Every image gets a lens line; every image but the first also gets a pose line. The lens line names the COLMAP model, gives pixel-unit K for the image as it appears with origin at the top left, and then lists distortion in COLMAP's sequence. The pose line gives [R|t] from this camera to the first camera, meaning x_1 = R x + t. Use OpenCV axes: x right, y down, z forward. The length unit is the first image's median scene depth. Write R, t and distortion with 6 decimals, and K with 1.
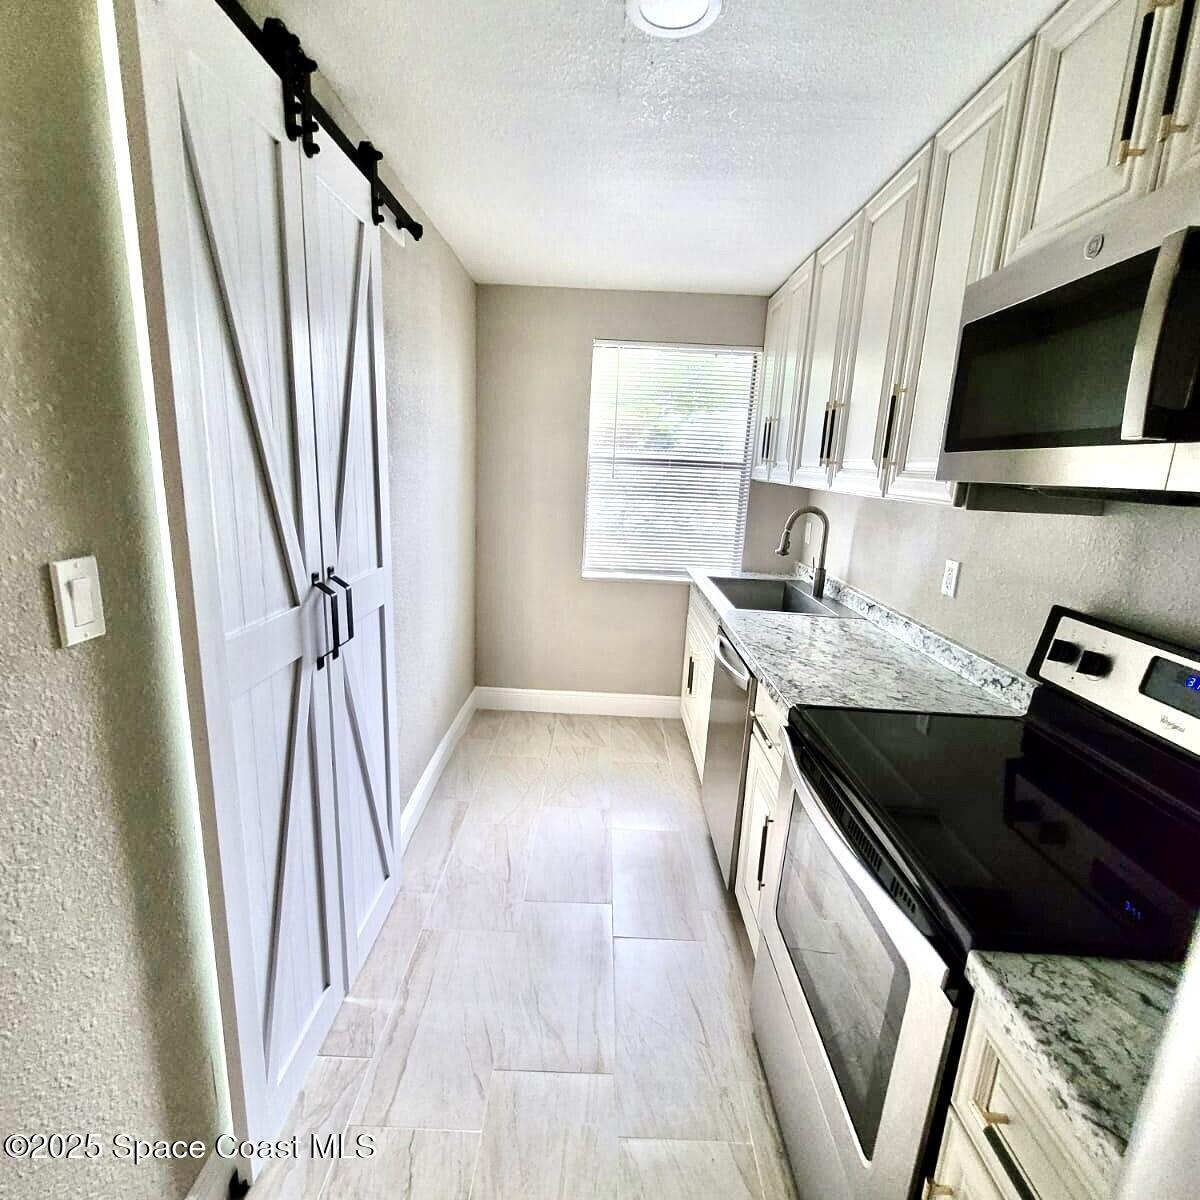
lens RADIAL K [[627.2, 0, 600.0], [0, 627.2, 600.0], [0, 0, 1]] dist [-0.000542, -0.000762]
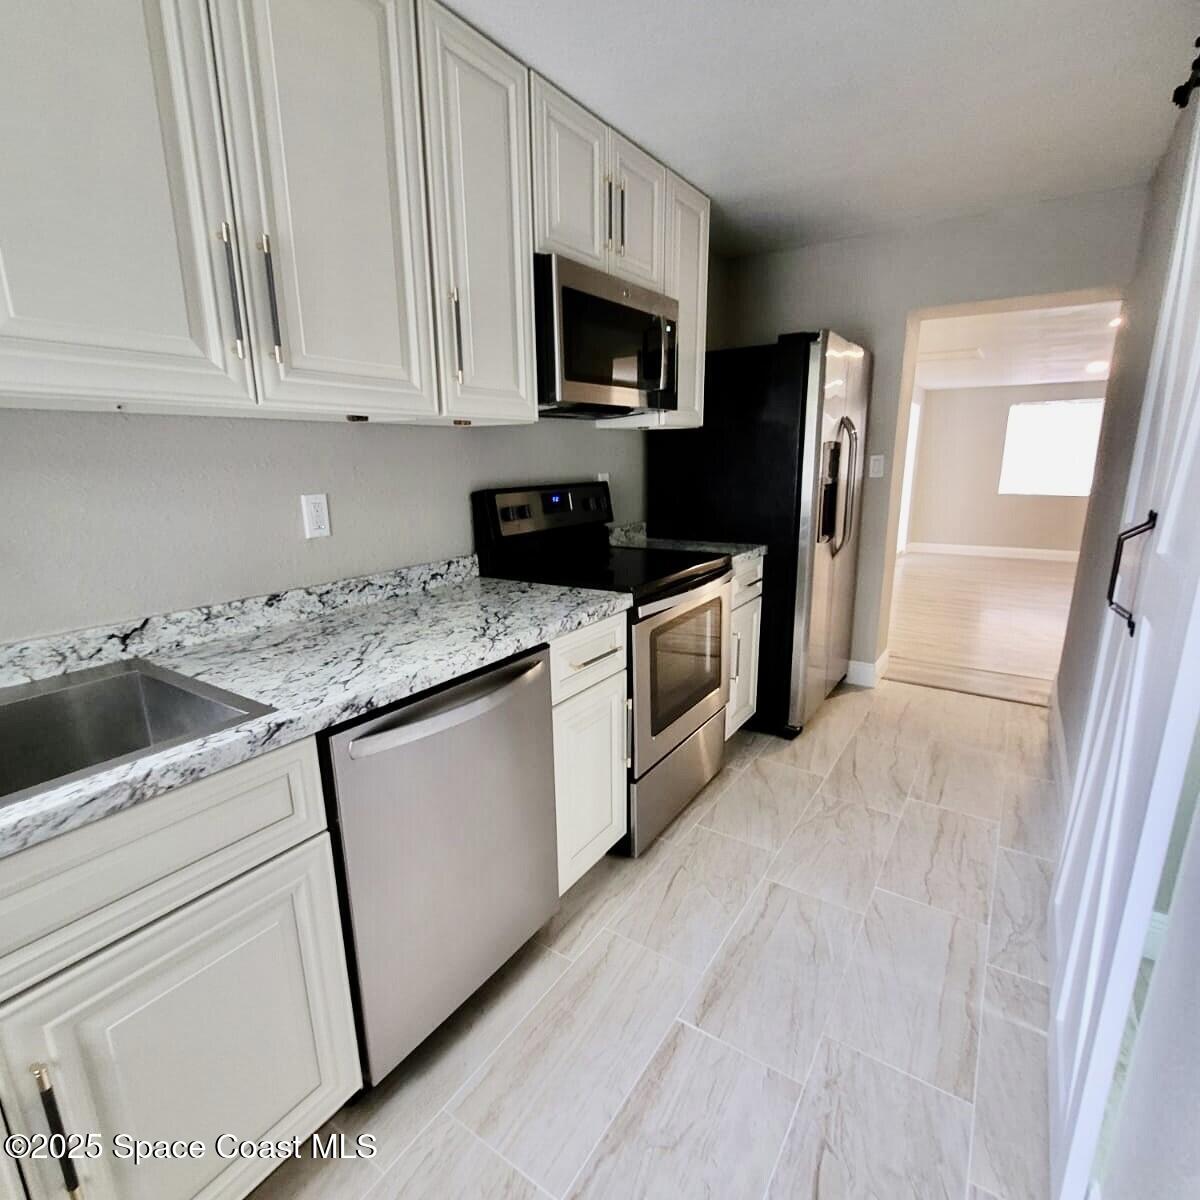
lens RADIAL K [[627.2, 0, 600.0], [0, 627.2, 600.0], [0, 0, 1]] dist [-0.000542, -0.000762]
pose [[-0.834387, -0.162175, 0.526780, -0.222935], [0.092855, 0.900715, 0.424371, -0.263381], [-0.543301, 0.403003, -0.736487, 1.512071]]
